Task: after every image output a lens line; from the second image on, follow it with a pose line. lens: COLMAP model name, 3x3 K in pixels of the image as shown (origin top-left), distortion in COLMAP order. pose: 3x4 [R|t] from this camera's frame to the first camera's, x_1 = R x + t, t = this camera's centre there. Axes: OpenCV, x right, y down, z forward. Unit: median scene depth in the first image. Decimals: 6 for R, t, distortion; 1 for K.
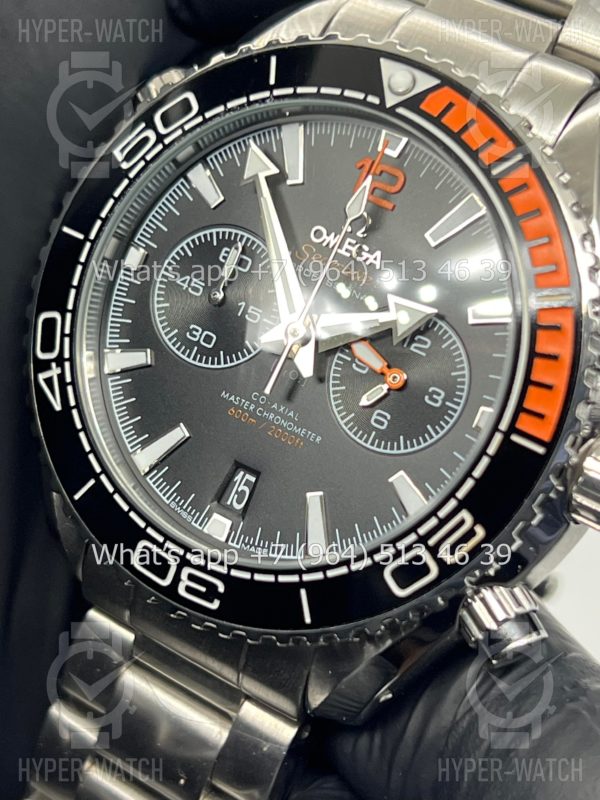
lens RADIAL K [[1899.9, 0, 295.8], [0, 1899.9, 399.9], [0, 0, 1]] dist [0.223325, 0.000000]
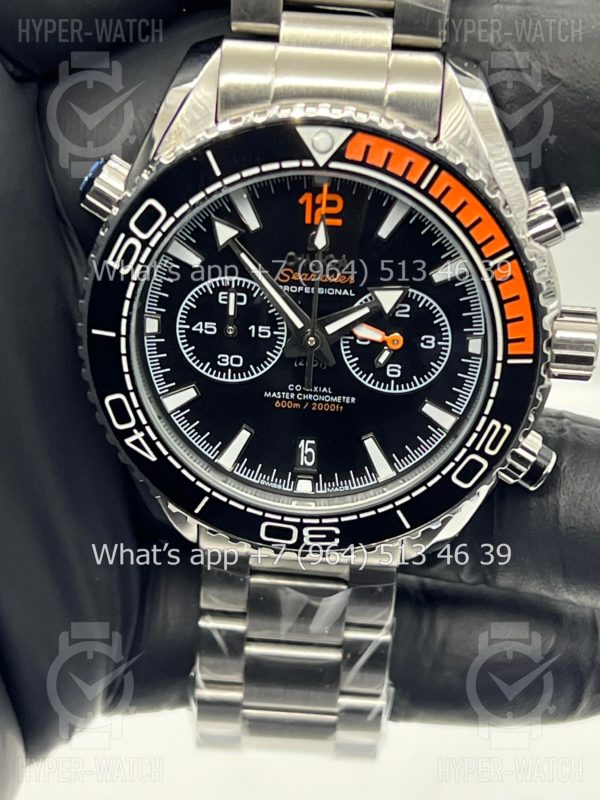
lens RADIAL K [[1899.9, 0, 299.5], [0, 1899.9, 405.5], [0, 0, 1]] dist [0.223325, 0.000000]
pose [[0.872626, -0.457078, 0.172056, -0.248788], [0.357710, 0.838018, 0.412031, -0.531593], [-0.332516, -0.298003, 0.894778, -0.175499]]
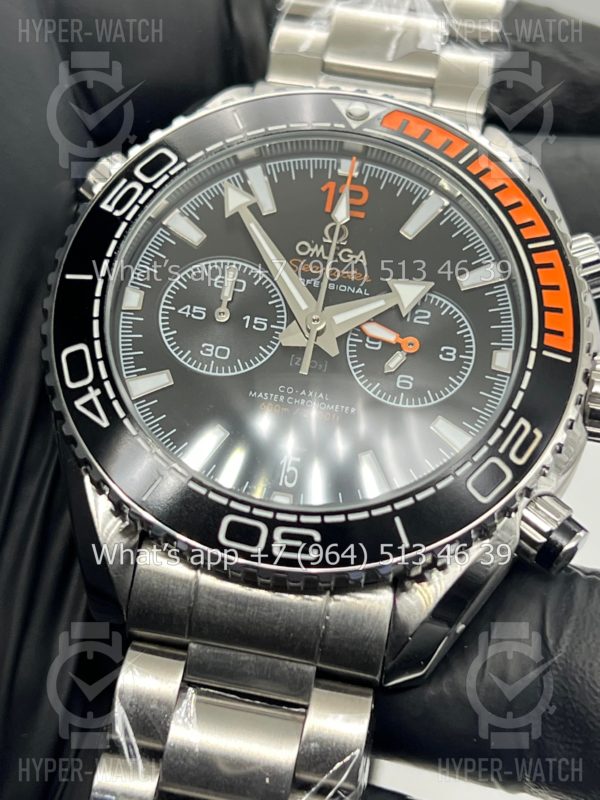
lens RADIAL K [[1899.9, 0, 297.8], [0, 1899.9, 394.3], [0, 0, 1]] dist [0.223325, 0.000000]
pose [[0.897991, -0.088233, 0.431077, -0.491295], [0.223828, 0.935064, -0.274874, 0.307637], [-0.378832, 0.343322, 0.859428, 0.052739]]
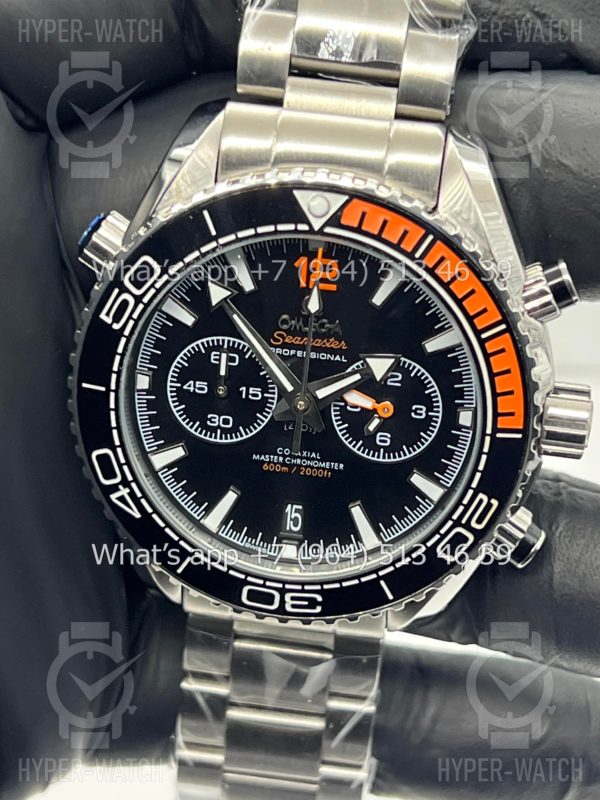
lens RADIAL K [[1899.9, 0, 301.5], [0, 1899.9, 403.5], [0, 0, 1]] dist [0.223325, 0.000000]
pose [[0.898762, -0.406611, 0.163995, -0.209610], [0.327325, 0.871138, 0.366030, -0.504357], [-0.291694, -0.275294, 0.916039, -0.186177]]
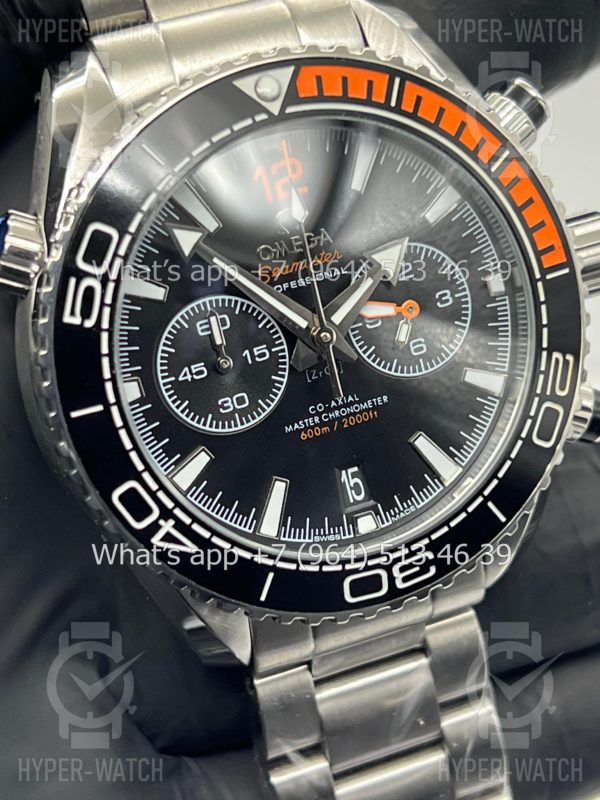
lens RADIAL K [[1899.9, 0, 296.1], [0, 1899.9, 395.7], [0, 0, 1]] dist [0.223325, 0.000000]
pose [[0.556314, -0.652725, 0.514262, -0.570888], [0.553340, 0.752688, 0.356757, -0.394073], [-0.619943, 0.086093, 0.779909, 0.179484]]
